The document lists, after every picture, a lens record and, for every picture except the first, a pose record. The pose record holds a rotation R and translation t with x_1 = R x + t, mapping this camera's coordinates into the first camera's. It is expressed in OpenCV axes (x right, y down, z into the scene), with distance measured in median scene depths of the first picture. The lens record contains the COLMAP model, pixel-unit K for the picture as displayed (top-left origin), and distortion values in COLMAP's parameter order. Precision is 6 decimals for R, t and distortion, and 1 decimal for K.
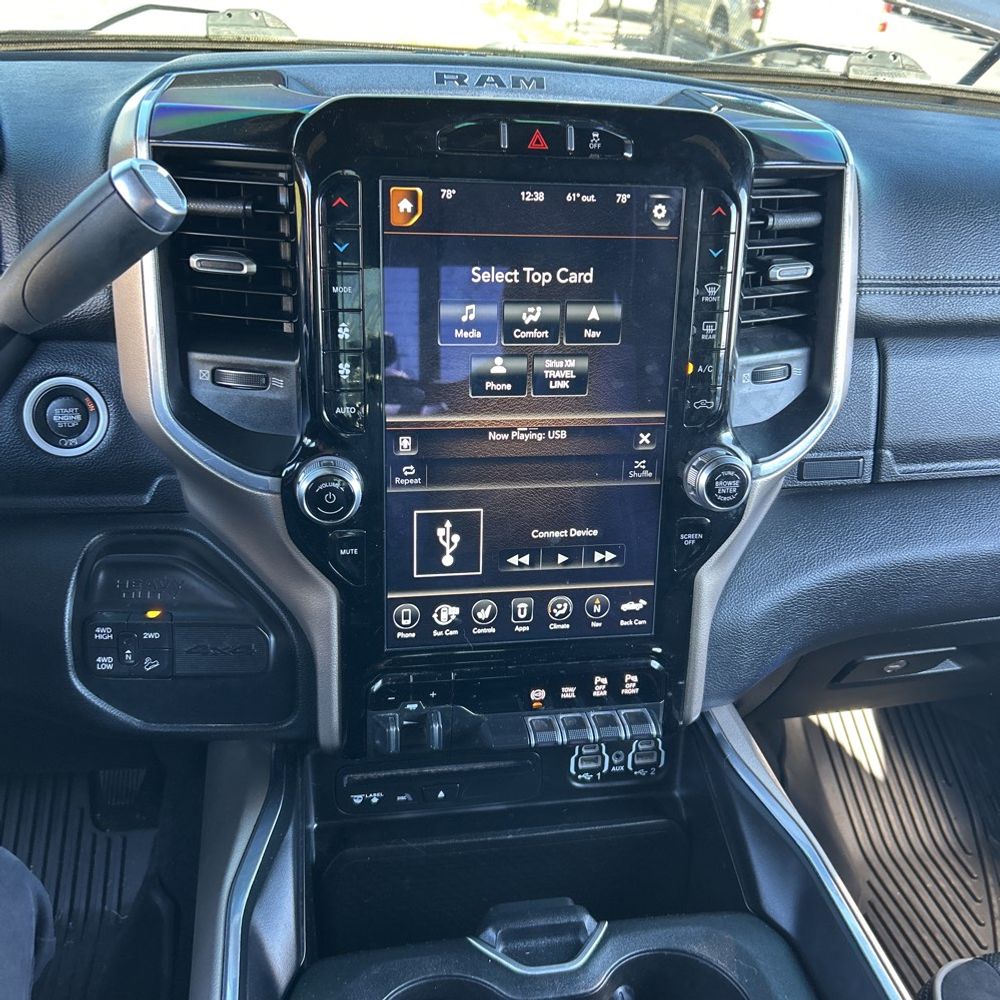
lens RADIAL K [[992.3, 0, 492.0], [0, 992.3, 506.4], [0, 0, 1]] dist [0.084928, -0.212682]
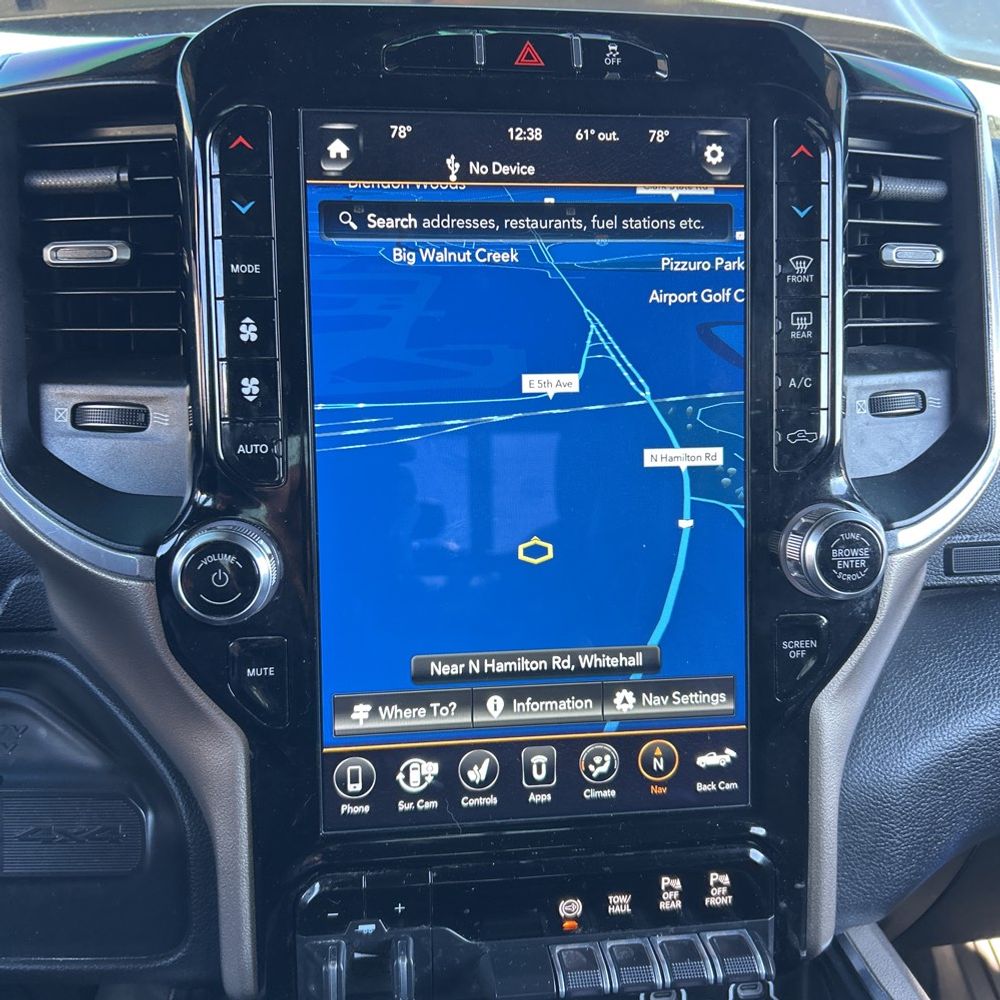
lens RADIAL K [[1021.9, 0, 488.6], [0, 1021.9, 493.7], [0, 0, 1]] dist [-0.000940, -0.014602]
pose [[0.997057, -0.034230, -0.068594, 0.048355], [0.019274, 0.977968, -0.207863, 0.067695], [0.074198, 0.205929, 0.975750, 0.318584]]
